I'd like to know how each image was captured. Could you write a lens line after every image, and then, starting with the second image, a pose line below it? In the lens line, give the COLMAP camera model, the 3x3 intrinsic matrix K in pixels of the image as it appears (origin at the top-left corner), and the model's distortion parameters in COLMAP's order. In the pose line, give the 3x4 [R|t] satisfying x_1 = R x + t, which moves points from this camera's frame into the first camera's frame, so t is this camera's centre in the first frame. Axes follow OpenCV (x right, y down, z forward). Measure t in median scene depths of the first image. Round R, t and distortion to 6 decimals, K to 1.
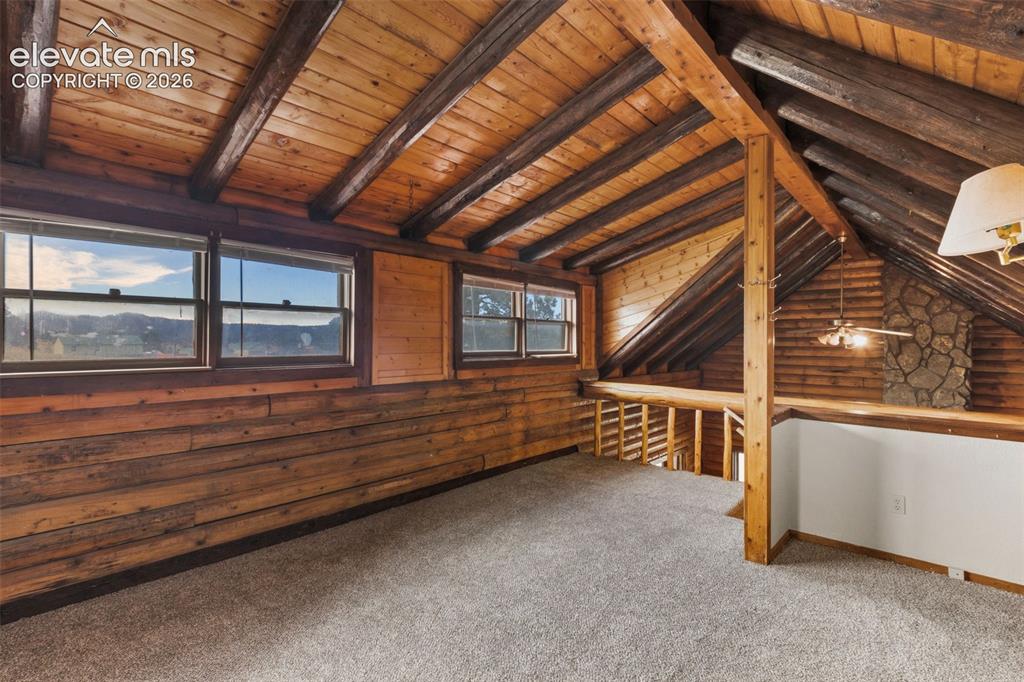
lens RADIAL K [[478.1, 0, 512.7], [0, 478.1, 341.0], [0, 0, 1]] dist [-0.000387, -0.000226]
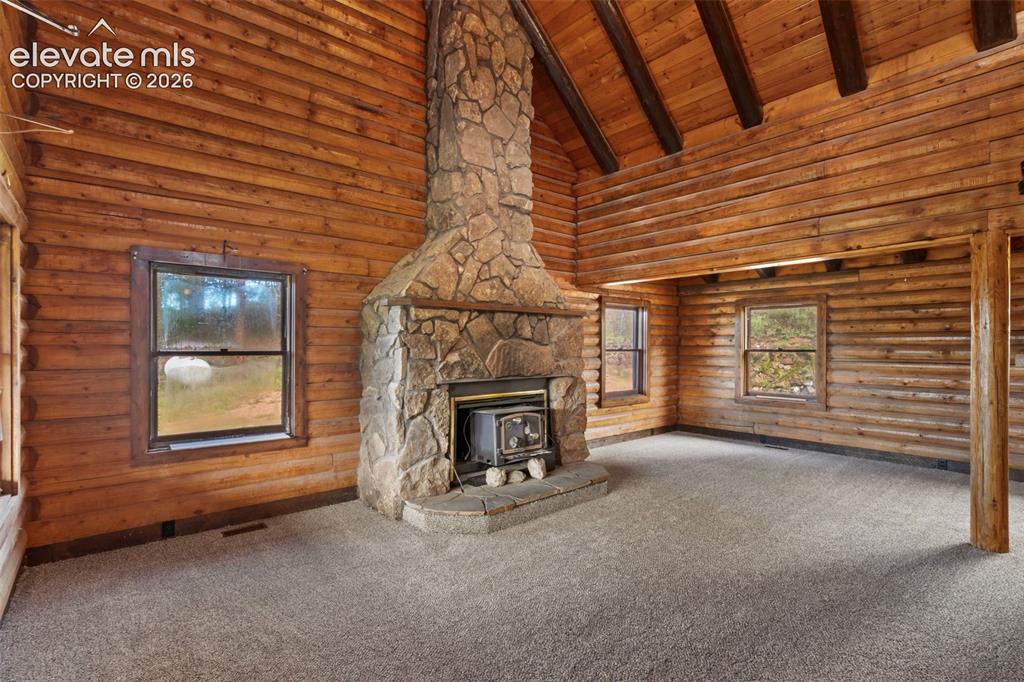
lens RADIAL K [[478.1, 0, 478.7], [0, 478.1, 346.9], [0, 0, 1]] dist [-0.000387, -0.000226]
pose [[0.169439, -0.003235, 0.985535, 0.182108], [0.001183, 0.999995, 0.003079, 0.391923], [-0.985540, 0.000644, 0.169442, 0.904621]]
